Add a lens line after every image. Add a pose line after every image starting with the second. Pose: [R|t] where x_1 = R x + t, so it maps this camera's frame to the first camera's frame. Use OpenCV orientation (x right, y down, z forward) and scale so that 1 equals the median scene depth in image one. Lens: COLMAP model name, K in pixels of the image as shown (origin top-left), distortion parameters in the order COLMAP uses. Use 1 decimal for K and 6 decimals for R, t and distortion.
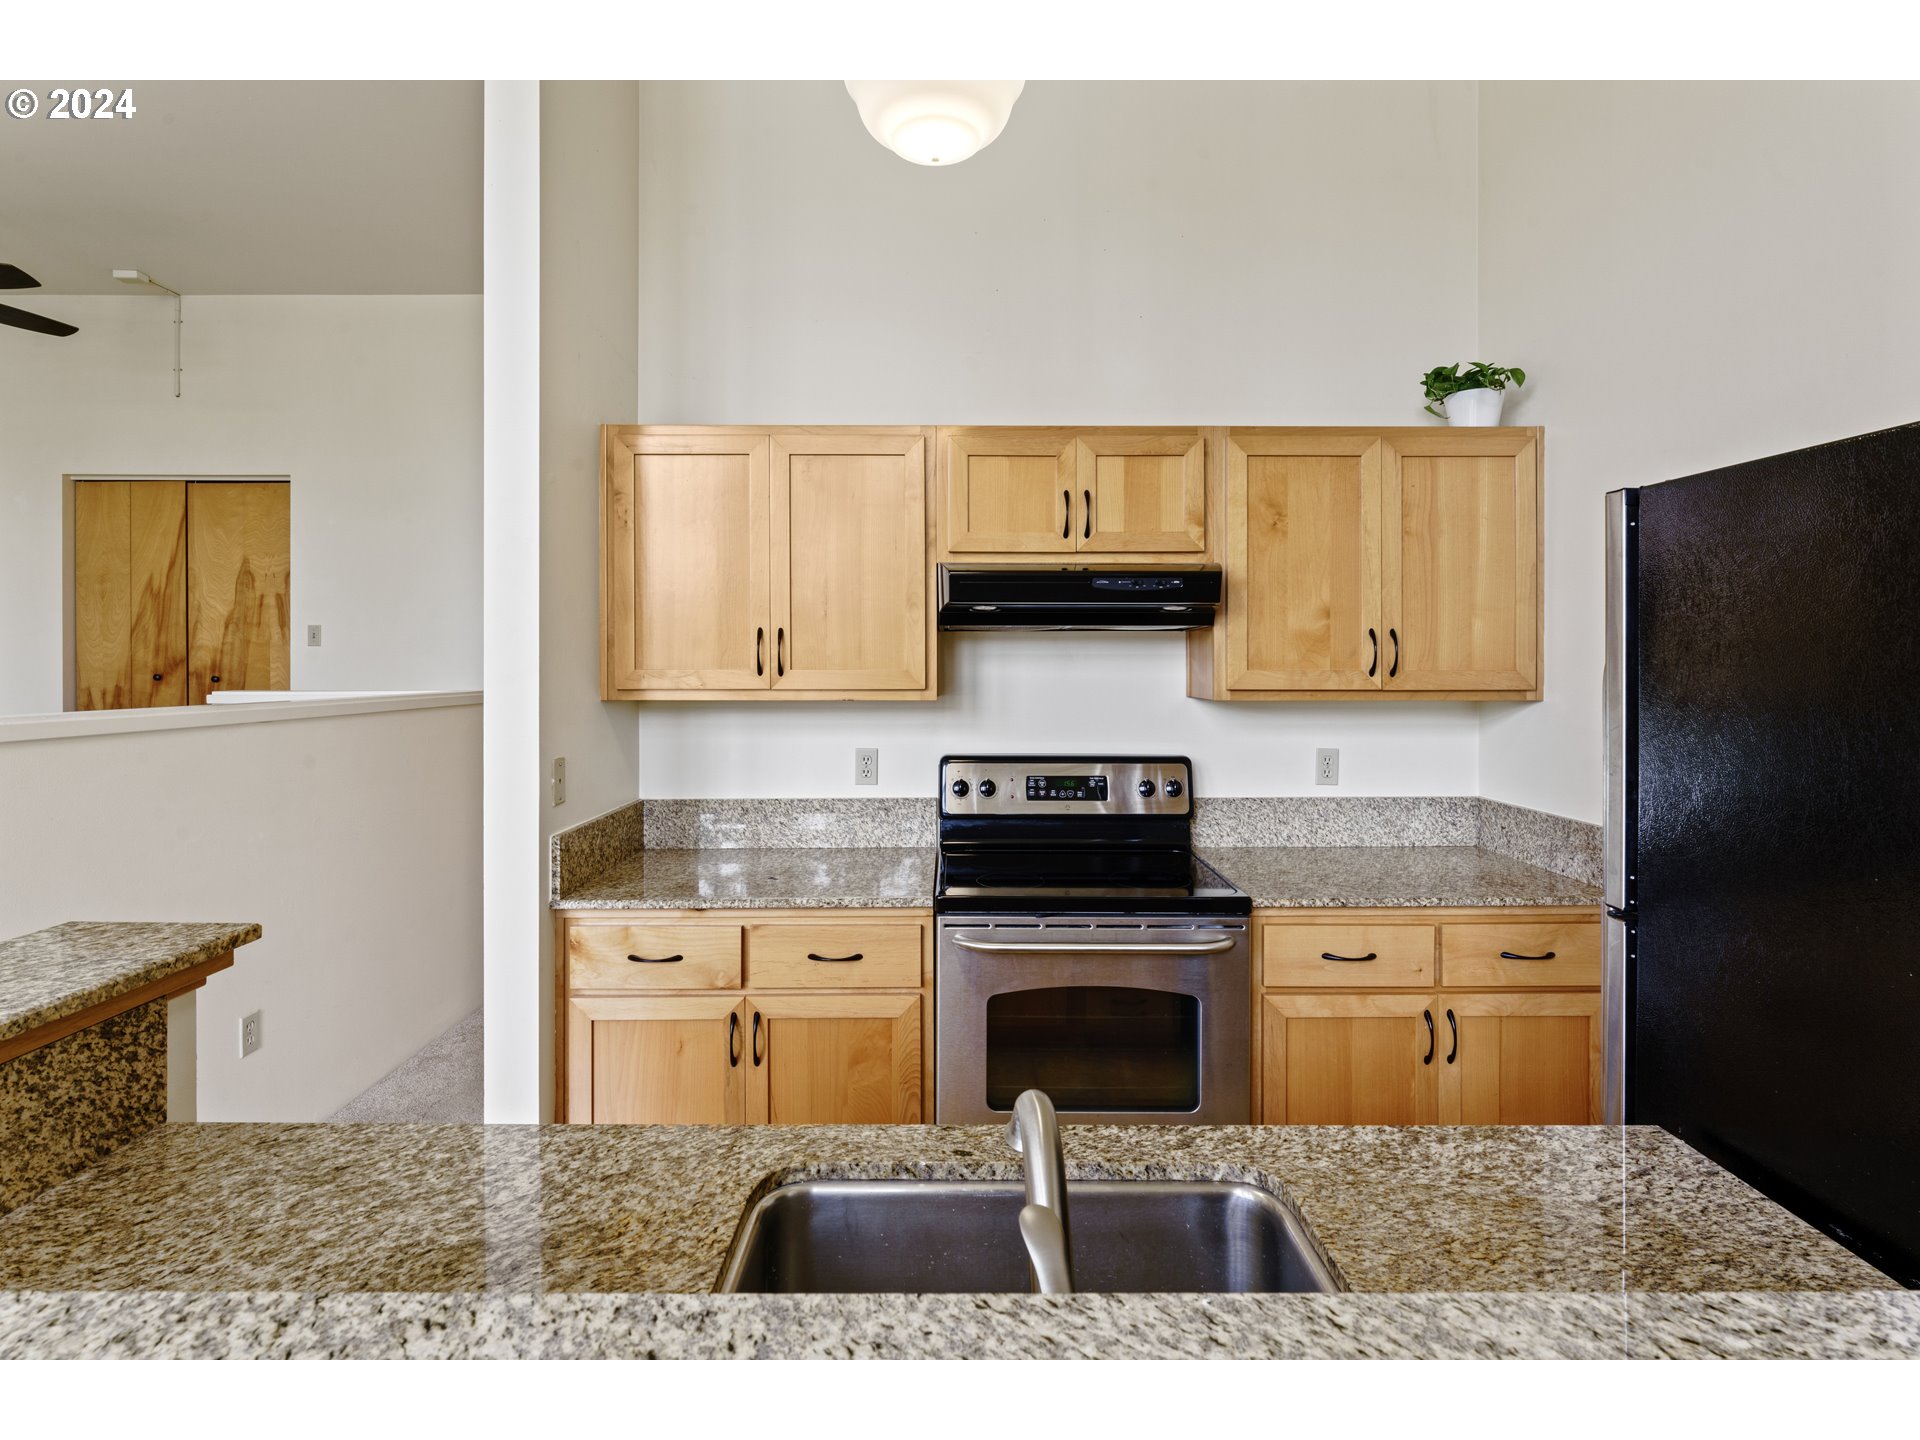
lens RADIAL K [[950.0, 0, 957.1], [0, 950.0, 666.0], [0, 0, 1]] dist [0.000282, -0.001073]
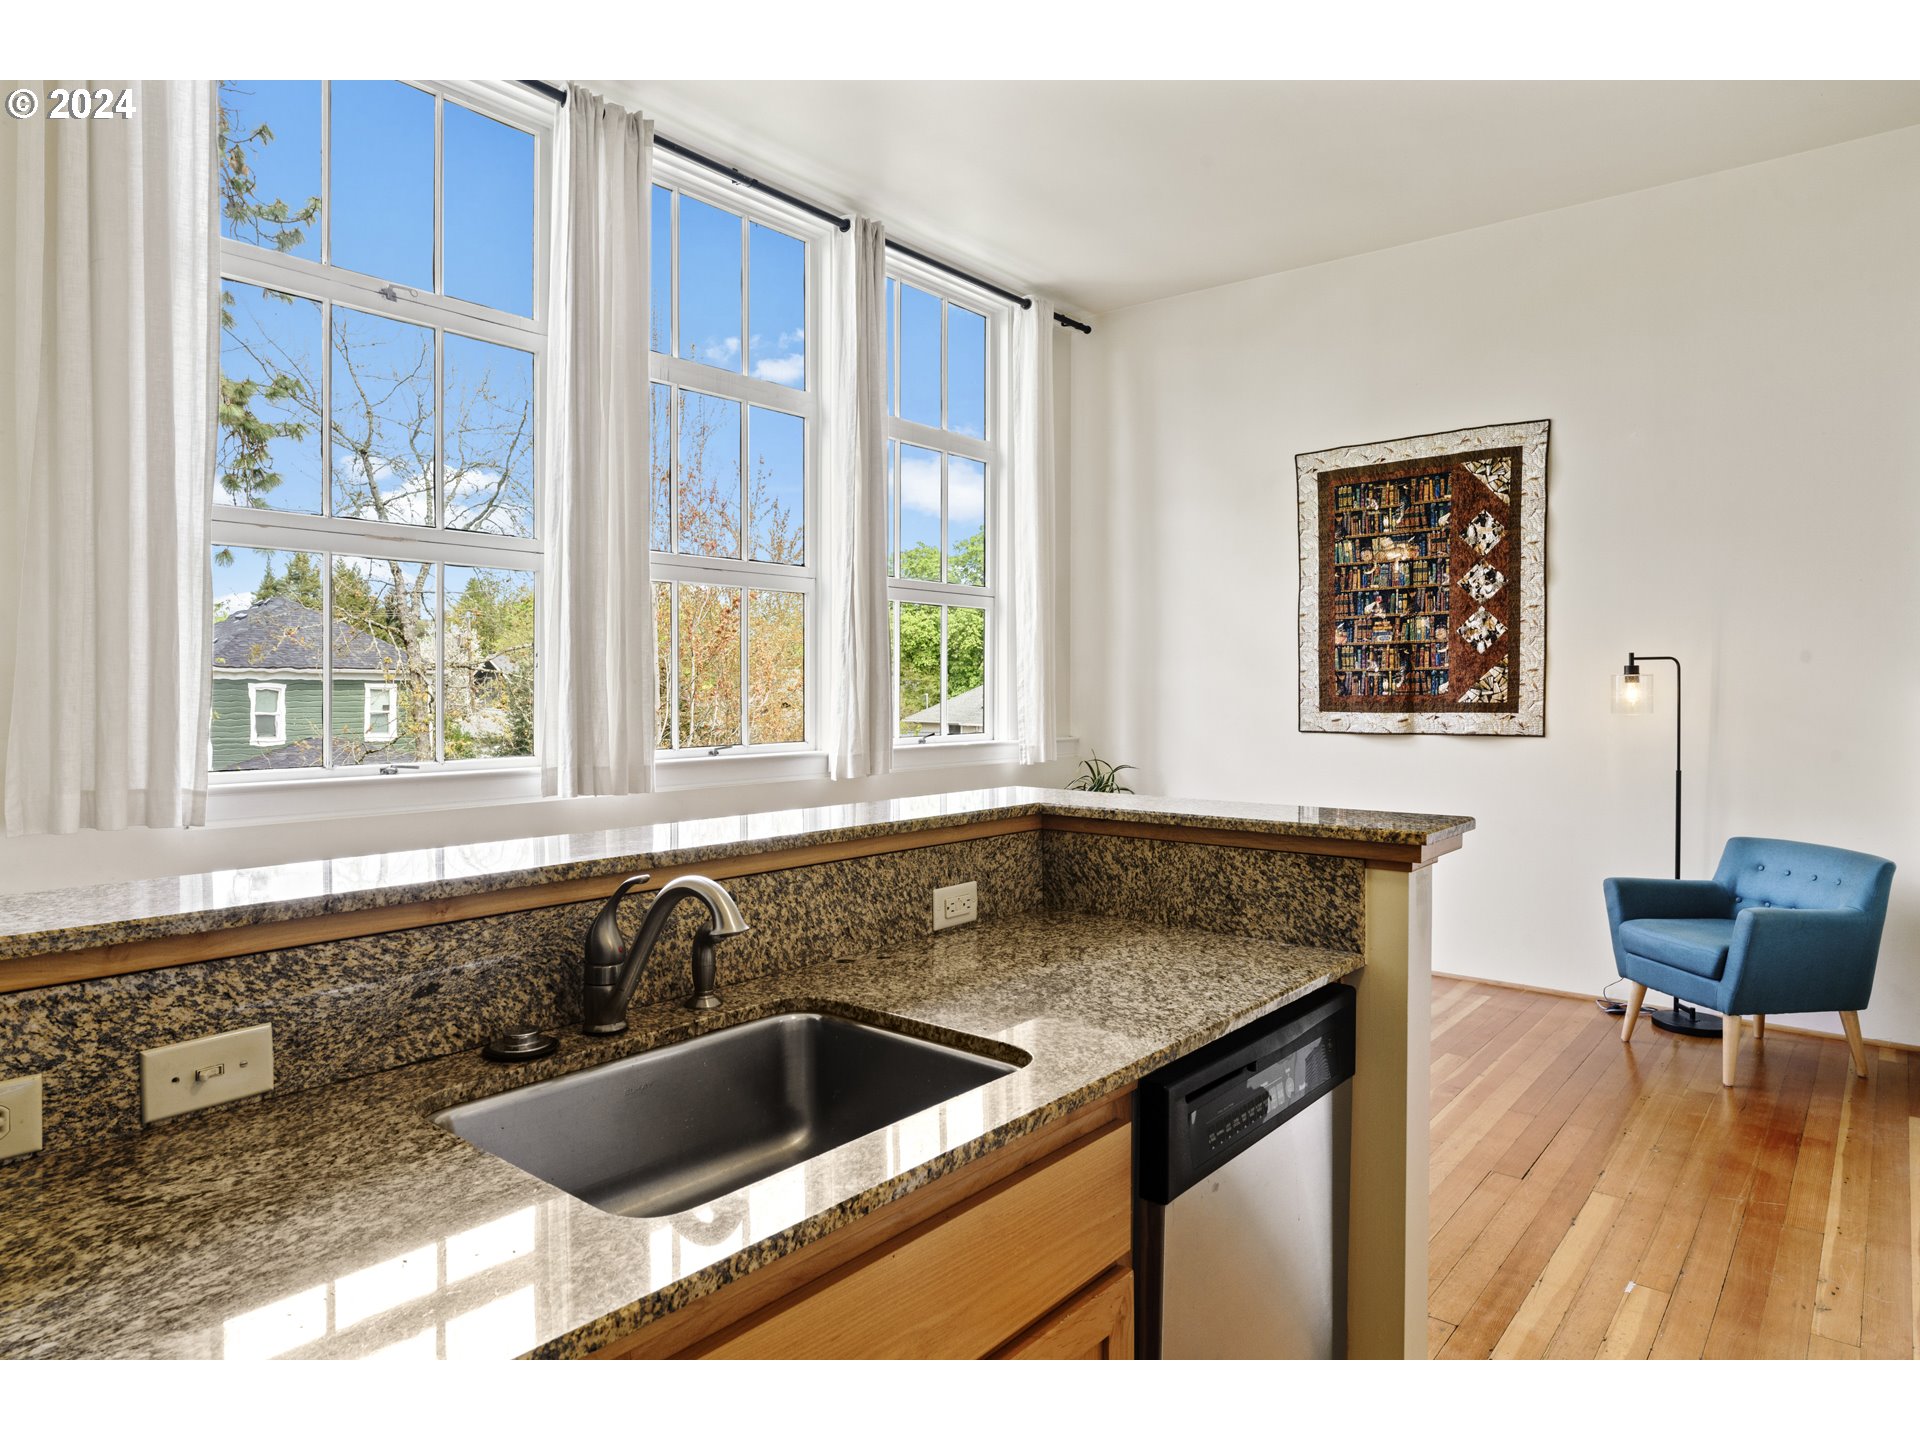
lens RADIAL K [[1146.4, 0, 959.3], [0, 1146.4, 689.7], [0, 0, 1]] dist [0.002493, -0.001129]
pose [[-0.636844, -0.000765, -0.770992, 0.294860], [-0.001513, 0.999999, 0.000257, 0.042024], [0.770991, 0.001330, -0.636844, 0.612784]]
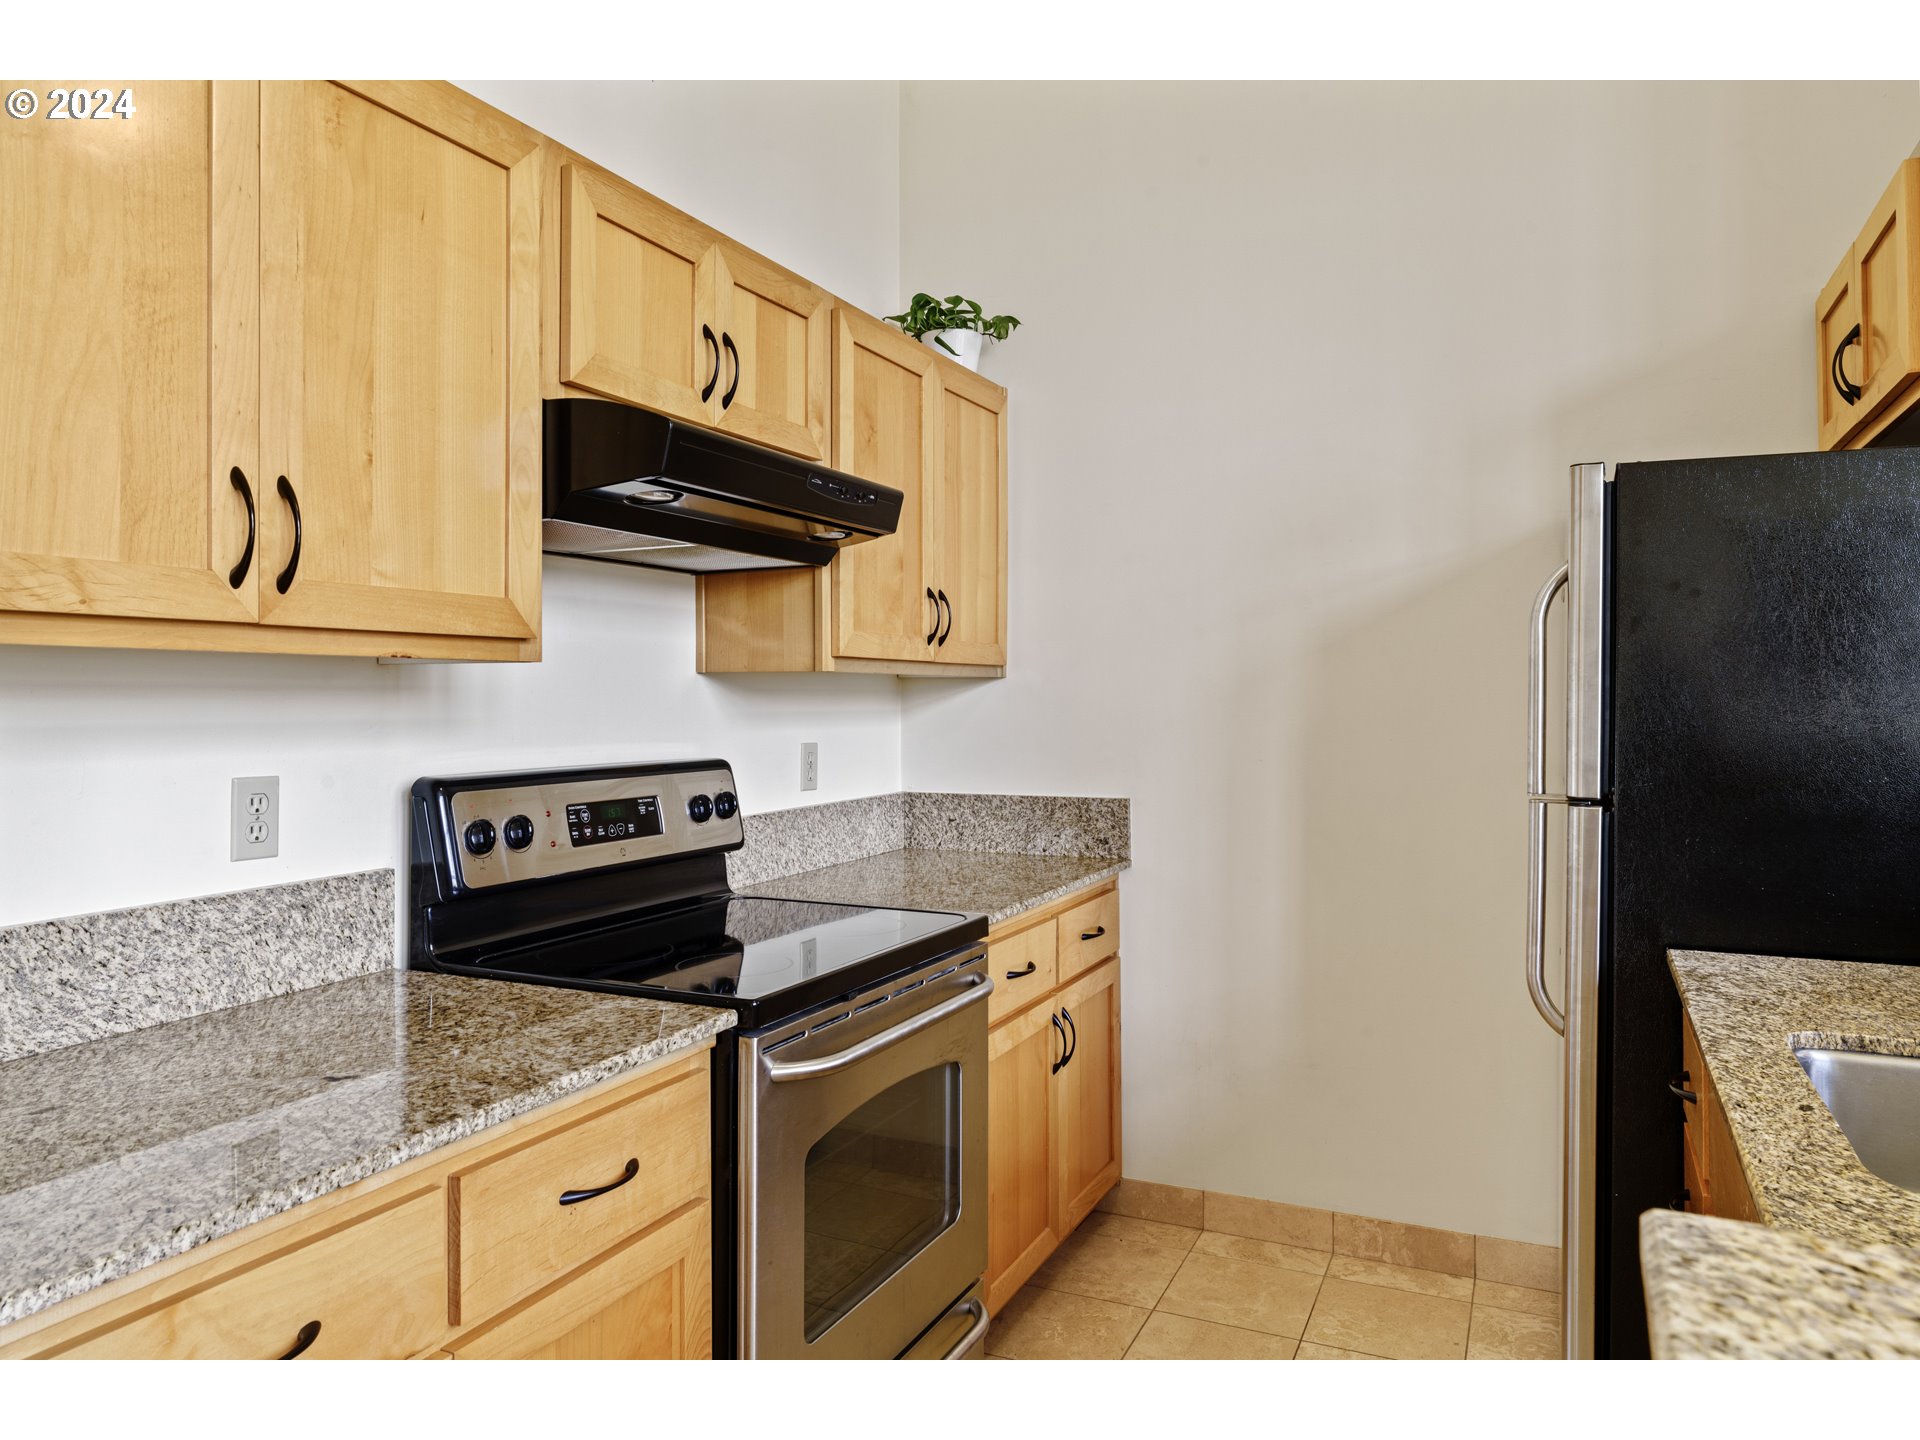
lens RADIAL K [[1282.7, 0, 976.3], [0, 1282.7, 696.3], [0, 0, 1]] dist [-0.003872, -0.000119]
pose [[0.420041, -0.000654, 0.907505, -0.499940], [0.003960, 0.999992, -0.001113, 0.050340], [-0.907497, 0.004061, 0.420040, 0.437672]]
